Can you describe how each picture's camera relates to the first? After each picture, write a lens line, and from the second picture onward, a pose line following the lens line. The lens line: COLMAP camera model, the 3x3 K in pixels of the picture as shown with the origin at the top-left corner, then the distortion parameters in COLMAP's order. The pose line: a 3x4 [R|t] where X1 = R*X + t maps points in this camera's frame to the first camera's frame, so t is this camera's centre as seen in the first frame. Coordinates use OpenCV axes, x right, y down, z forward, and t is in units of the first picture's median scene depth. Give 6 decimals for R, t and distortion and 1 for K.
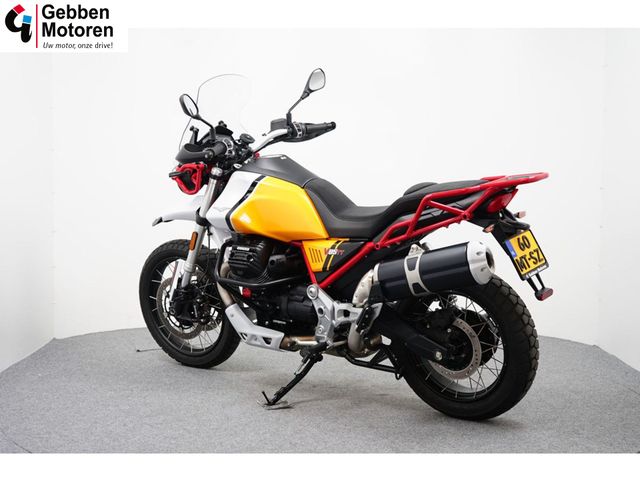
lens RADIAL K [[958.0, 0, 320.0], [0, 958.0, 240.0], [0, 0, 1]] dist [-0.012160, -0.010396]
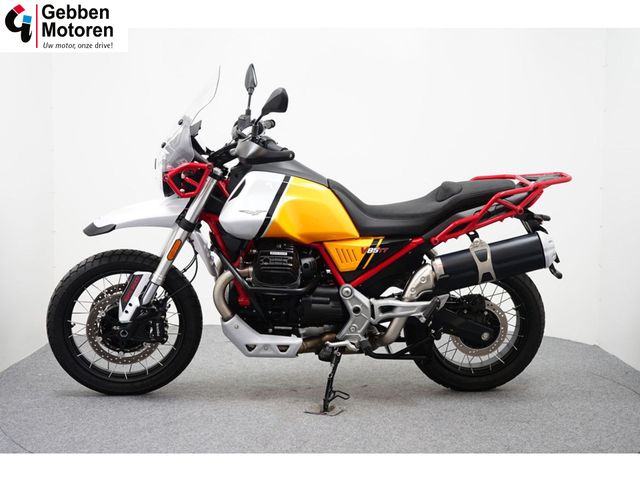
lens RADIAL K [[958.0, 0, 320.0], [0, 958.0, 240.0], [0, 0, 1]] dist [-0.012160, -0.010396]
pose [[0.694164, -0.054706, 0.717735, -0.744615], [0.045873, 0.998443, 0.031736, -0.033164], [-0.718354, 0.010895, 0.695593, 0.322775]]
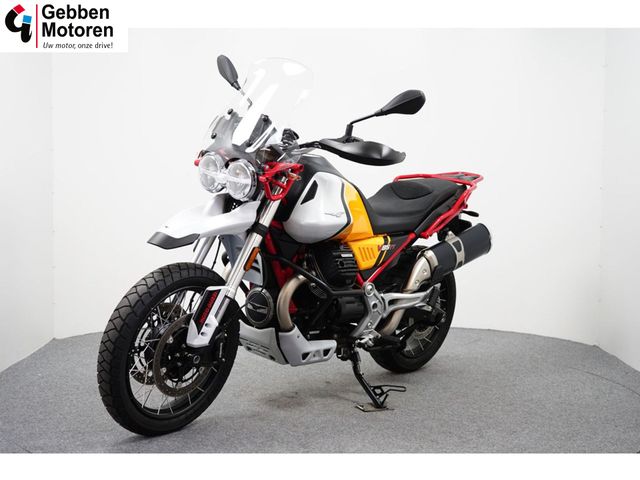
lens RADIAL K [[958.0, 0, 320.0], [0, 958.0, 240.0], [0, 0, 1]] dist [-0.012160, -0.010396]
pose [[0.018382, -0.080899, 0.996553, -1.025527], [0.058603, 0.995095, 0.079700, -0.083043], [-0.998112, 0.056936, 0.023032, 1.027743]]
